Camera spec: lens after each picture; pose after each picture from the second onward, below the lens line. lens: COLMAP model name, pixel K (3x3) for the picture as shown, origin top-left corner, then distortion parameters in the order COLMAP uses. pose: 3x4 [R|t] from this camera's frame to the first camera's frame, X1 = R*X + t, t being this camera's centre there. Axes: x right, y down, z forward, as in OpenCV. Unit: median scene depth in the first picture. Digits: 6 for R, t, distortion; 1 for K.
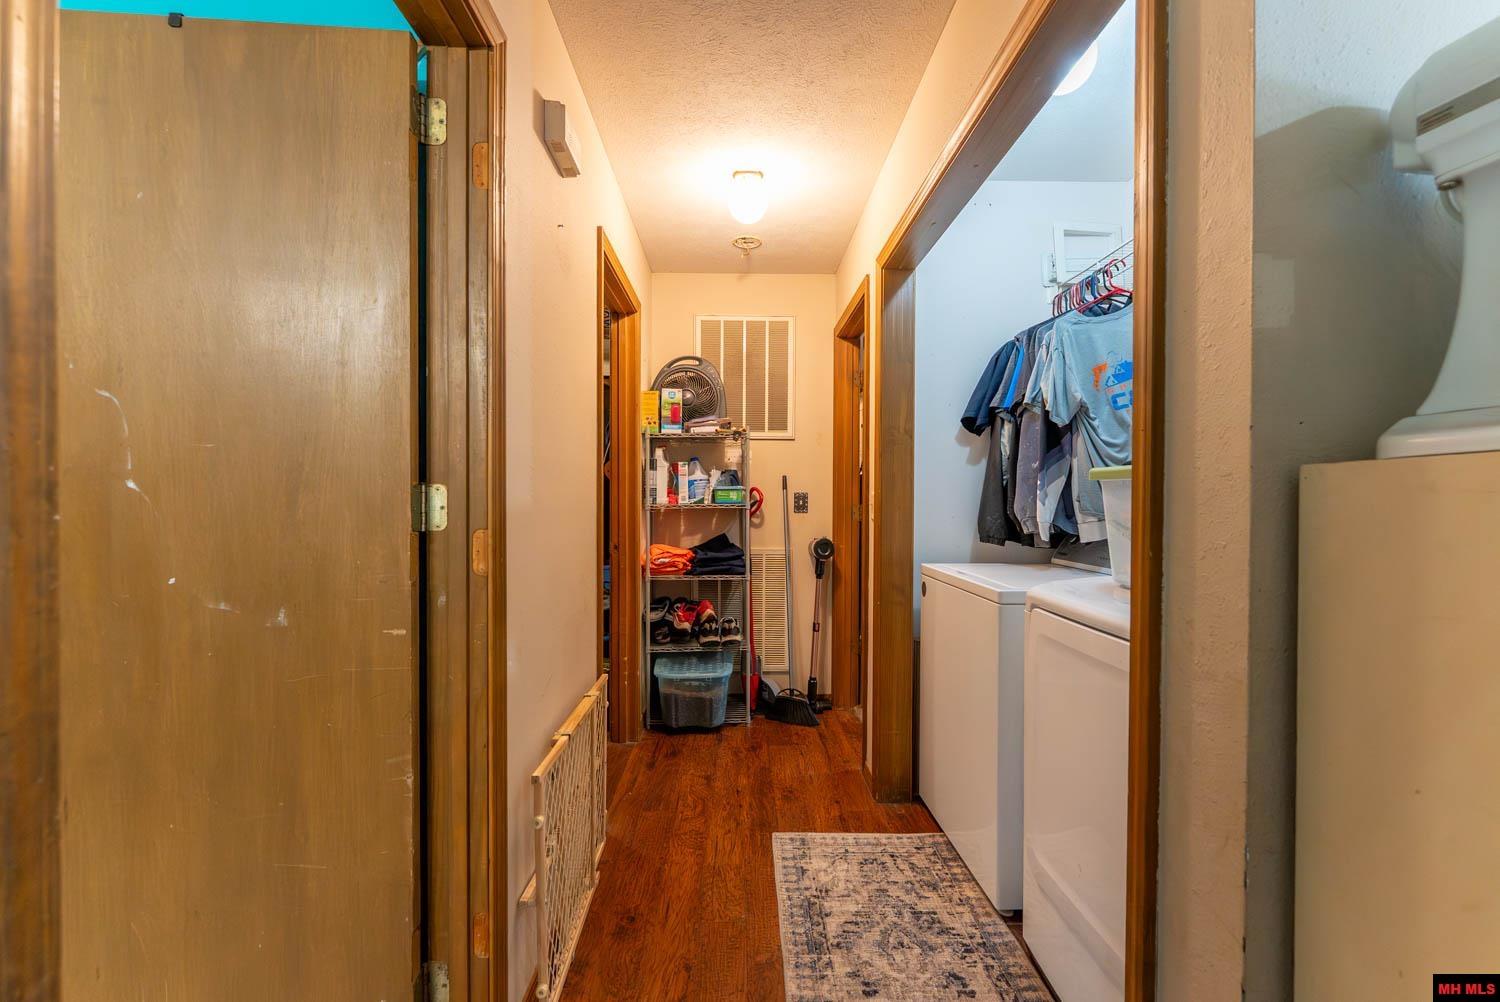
lens RADIAL K [[626.7, 0, 746.9], [0, 626.7, 502.9], [0, 0, 1]] dist [-0.000428, -0.000965]
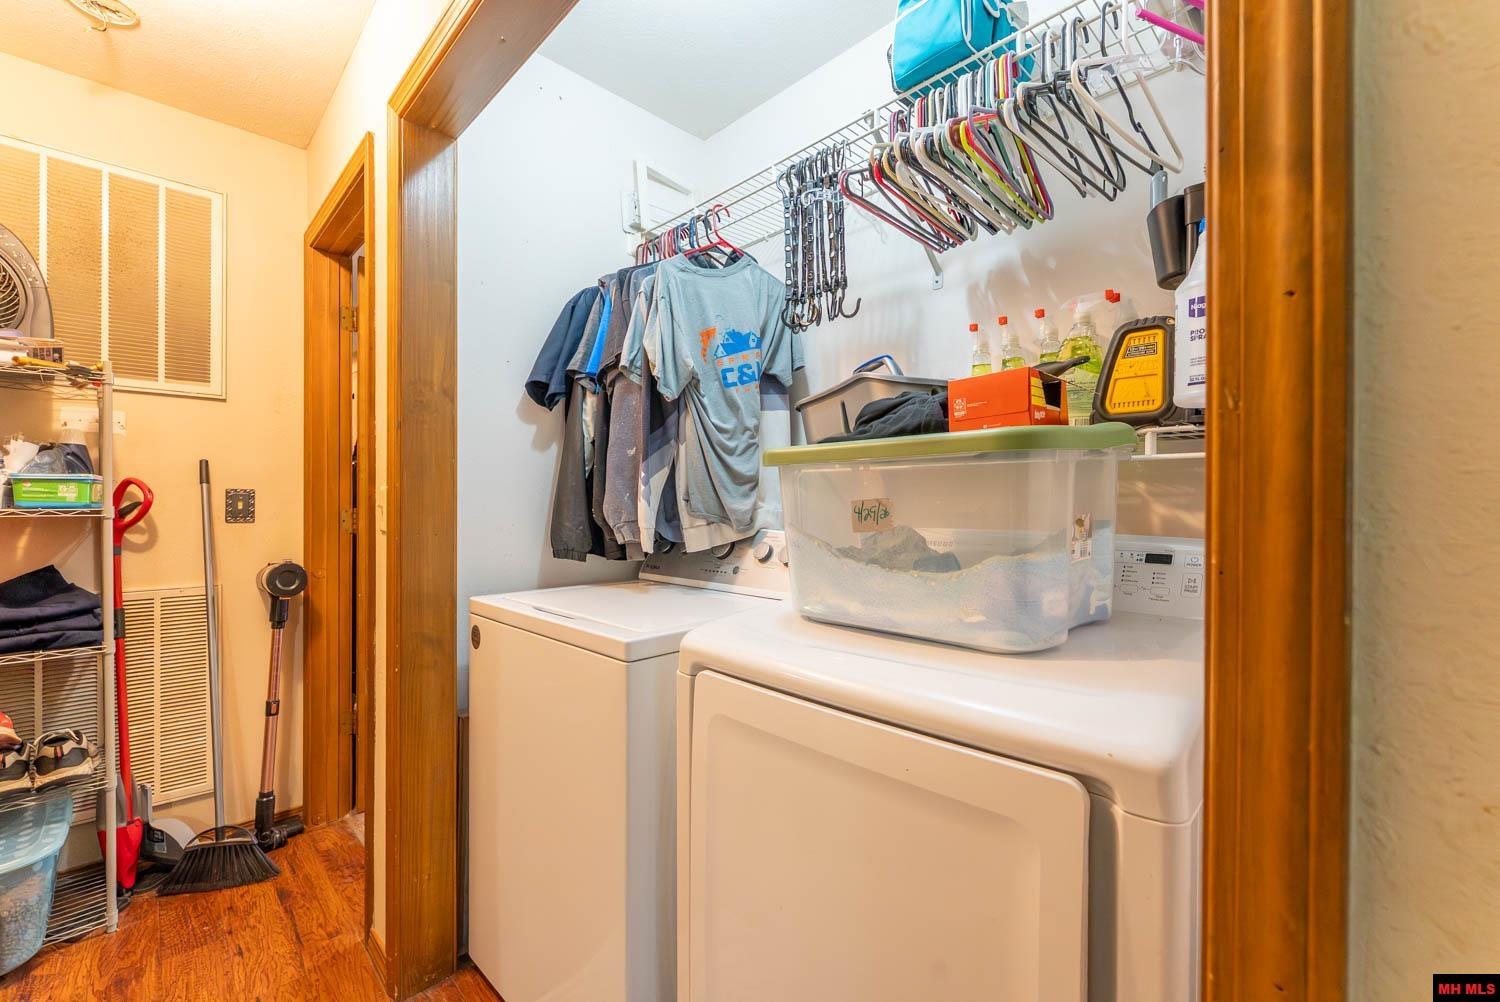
lens RADIAL K [[626.7, 0, 746.9], [0, 626.7, 502.9], [0, 0, 1]] dist [-0.000428, -0.000965]
pose [[0.730597, -0.003966, 0.682797, 0.041970], [0.007231, 0.999972, -0.001928, 0.002418], [-0.682771, 0.006346, 0.730605, 0.303797]]
